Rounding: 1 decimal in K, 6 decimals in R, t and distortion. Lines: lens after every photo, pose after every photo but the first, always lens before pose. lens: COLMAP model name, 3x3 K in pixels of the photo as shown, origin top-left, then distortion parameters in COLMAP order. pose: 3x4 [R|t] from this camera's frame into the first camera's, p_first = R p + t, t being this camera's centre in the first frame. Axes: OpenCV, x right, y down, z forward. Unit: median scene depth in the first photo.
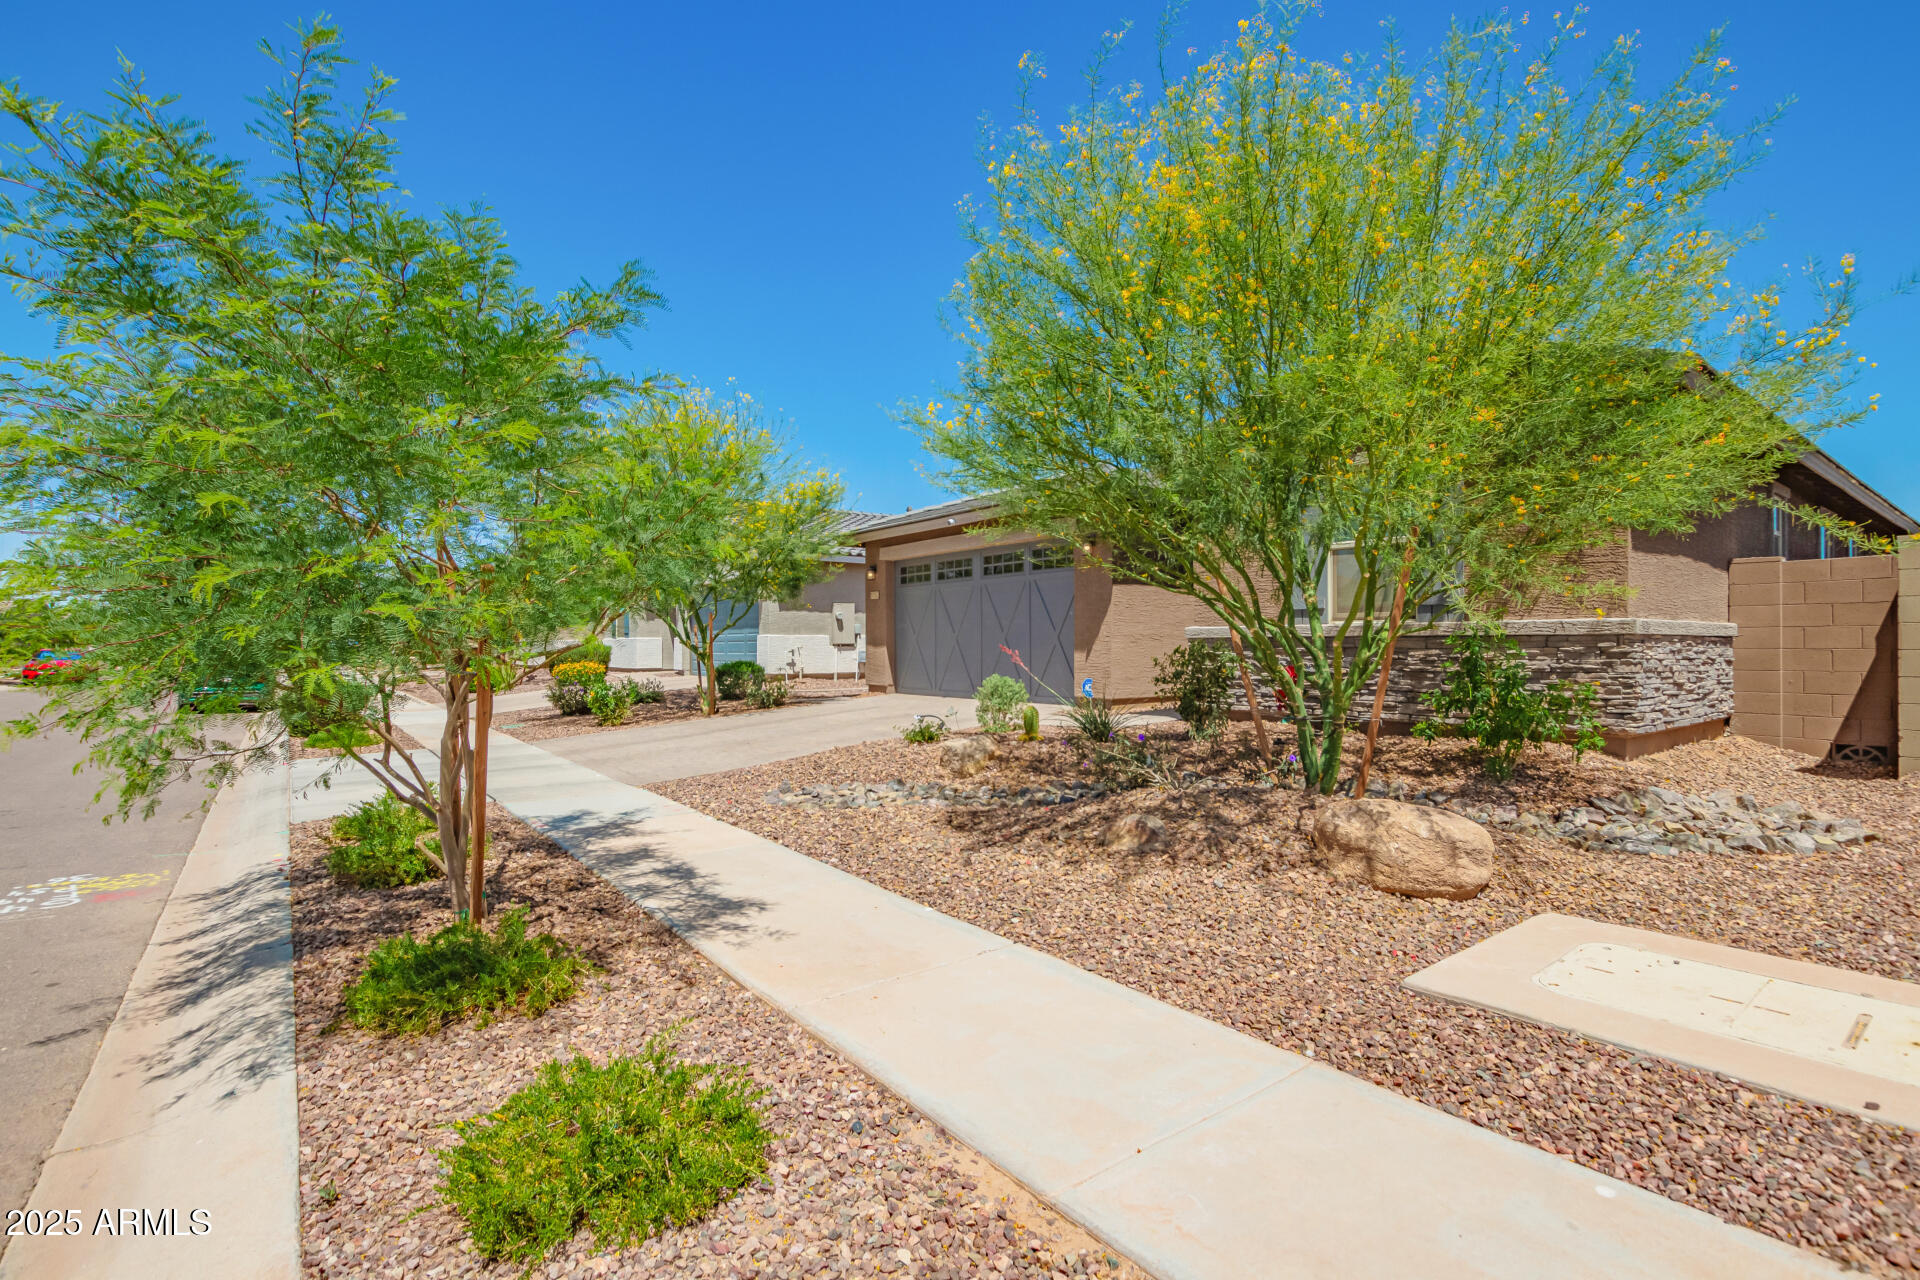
lens RADIAL K [[922.3, 0, 966.0], [0, 922.3, 640.9], [0, 0, 1]] dist [-0.000885, -0.000206]
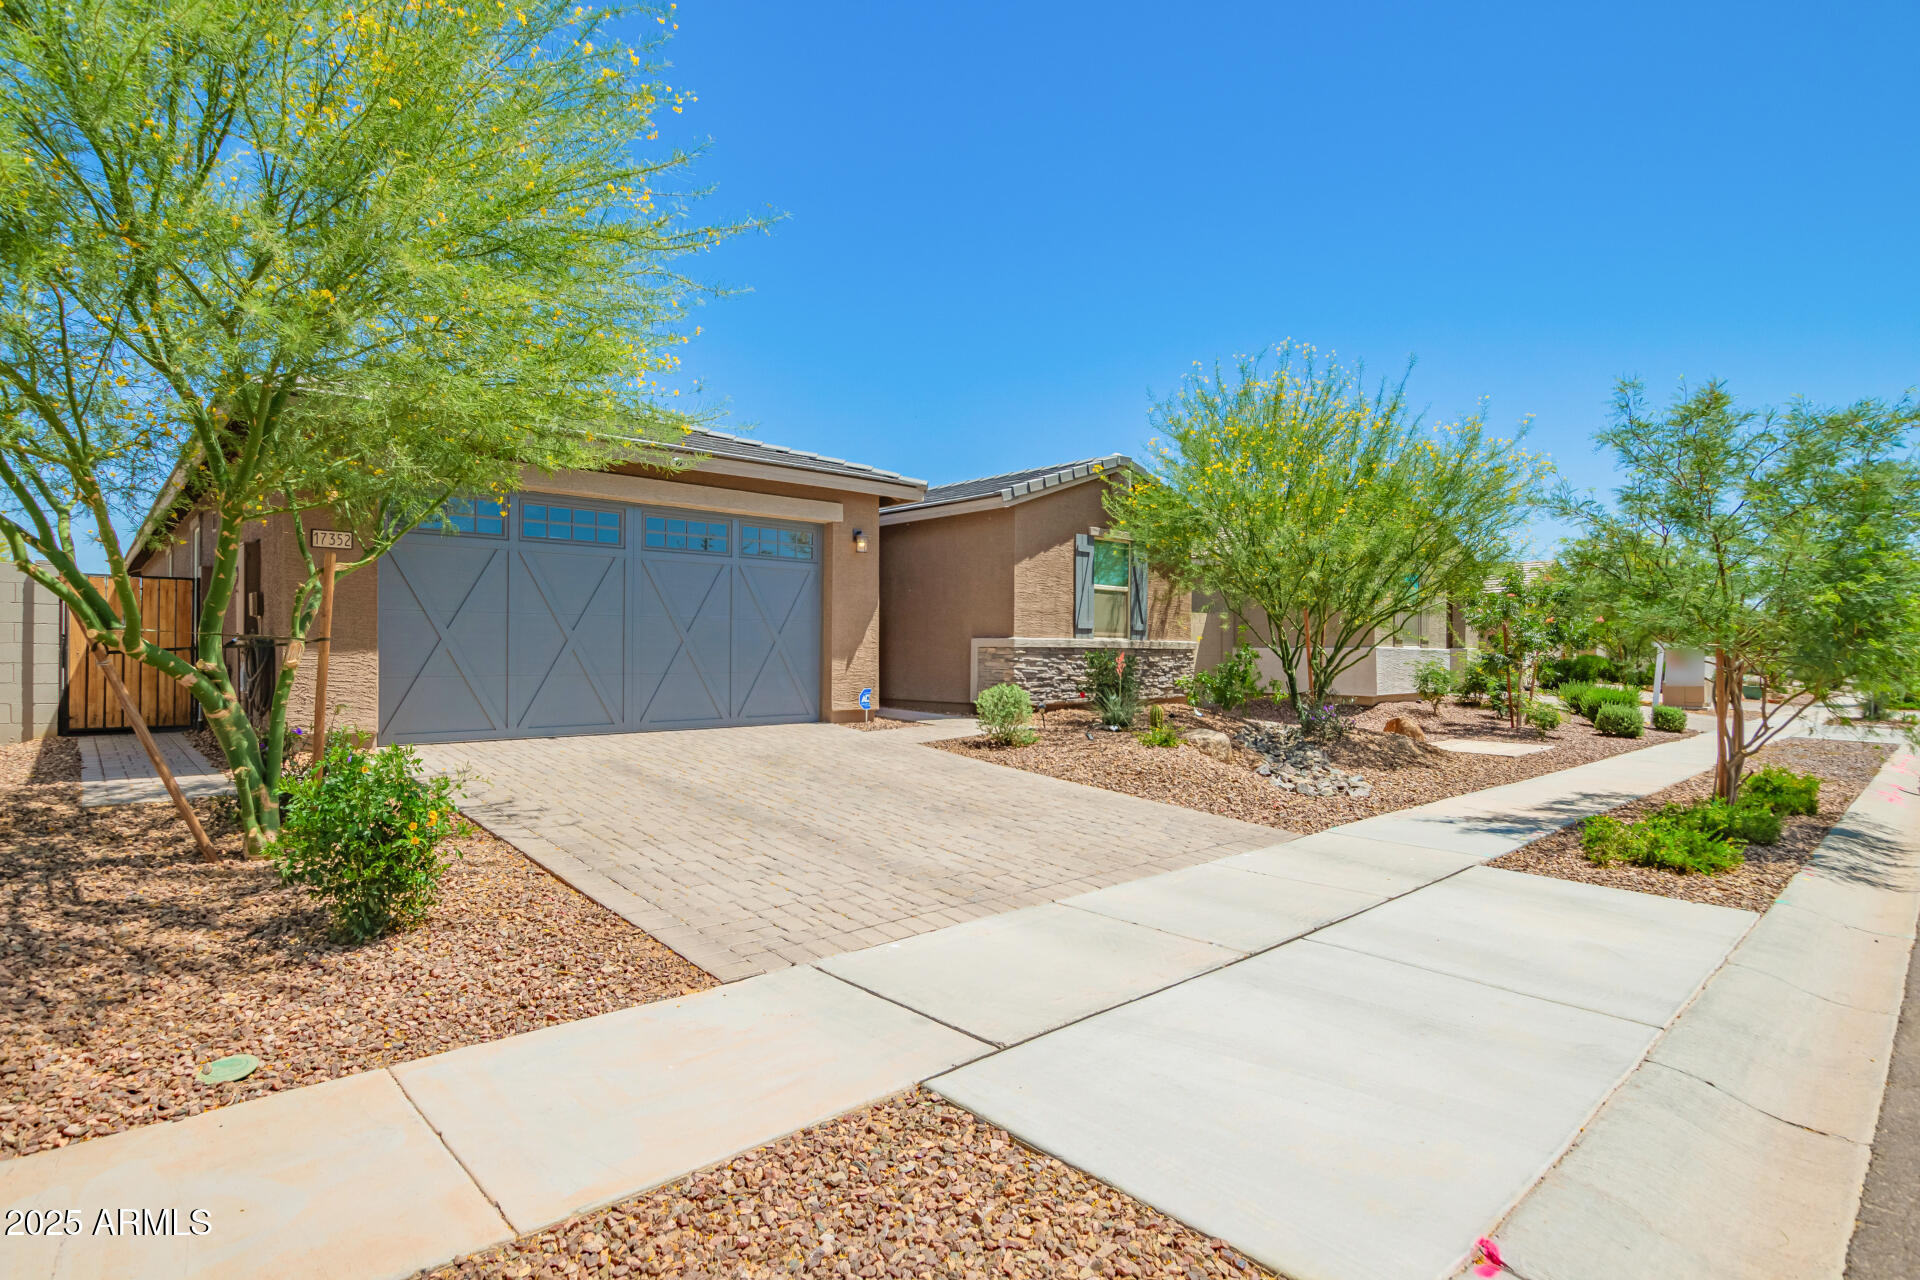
lens RADIAL K [[922.3, 0, 955.2], [0, 922.3, 645.0], [0, 0, 1]] dist [-0.000885, -0.000206]
pose [[-0.082338, 0.020190, 0.996400, -1.147624], [-0.002357, 0.999788, -0.020454, 0.023420], [-0.996602, -0.004033, -0.082273, 1.452815]]
